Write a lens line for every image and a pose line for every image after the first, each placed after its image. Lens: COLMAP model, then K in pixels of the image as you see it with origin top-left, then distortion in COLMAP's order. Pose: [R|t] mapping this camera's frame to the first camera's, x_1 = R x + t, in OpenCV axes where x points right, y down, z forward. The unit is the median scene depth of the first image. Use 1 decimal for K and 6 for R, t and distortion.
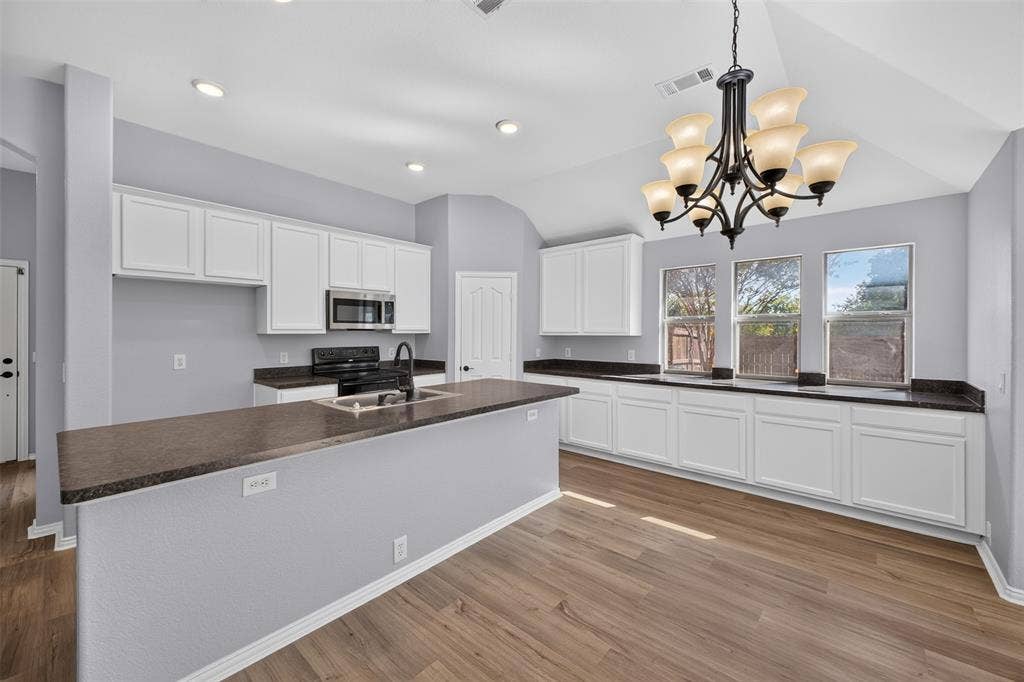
lens RADIAL K [[403.4, 0, 516.4], [0, 403.4, 334.9], [0, 0, 1]] dist [0.015476, -0.000417]
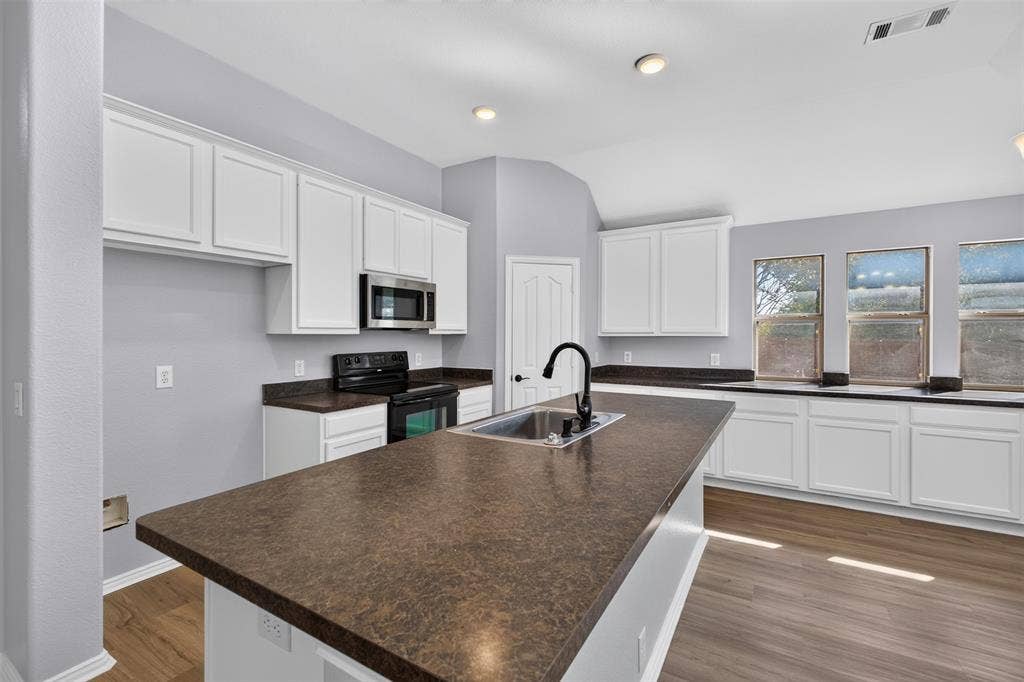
lens RADIAL K [[449.3, 0, 516.2], [0, 449.3, 337.7], [0, 0, 1]] dist [0.003345, 0.000657]
pose [[0.984480, -0.001803, 0.175486, -0.333402], [0.001522, 0.999997, 0.001735, 0.002752], [-0.175488, -0.001441, 0.984480, 0.157502]]
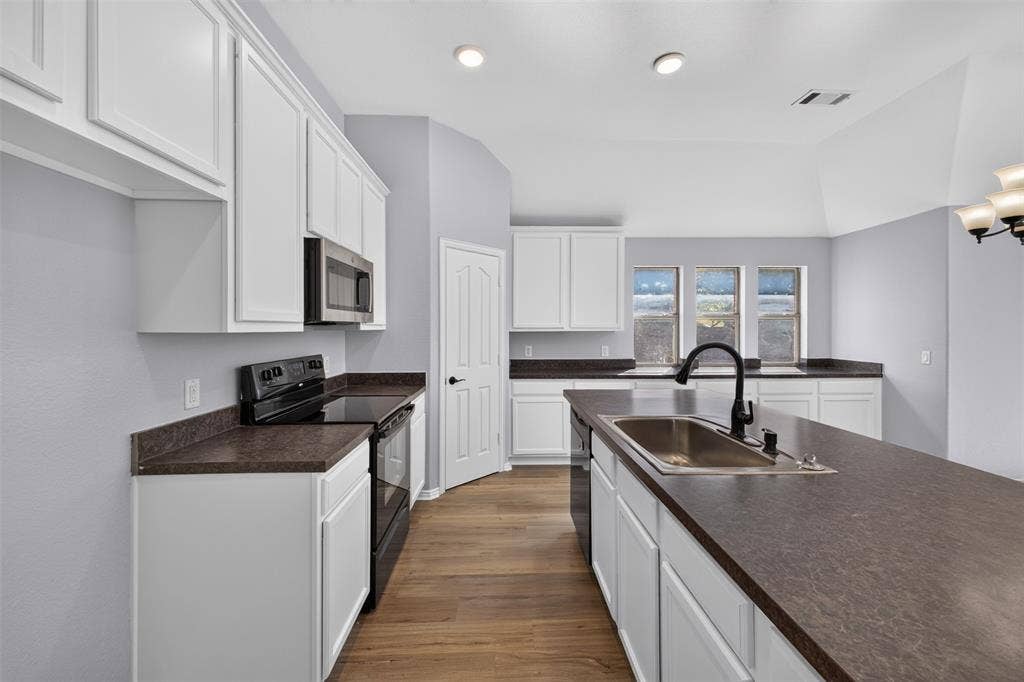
lens RADIAL K [[403.4, 0, 518.4], [0, 403.4, 330.3], [0, 0, 1]] dist [0.015476, -0.000417]
pose [[0.729097, -0.006417, 0.684380, -0.604841], [0.006875, 0.999974, 0.002052, -0.003547], [-0.684375, 0.003209, 0.729123, 0.490924]]
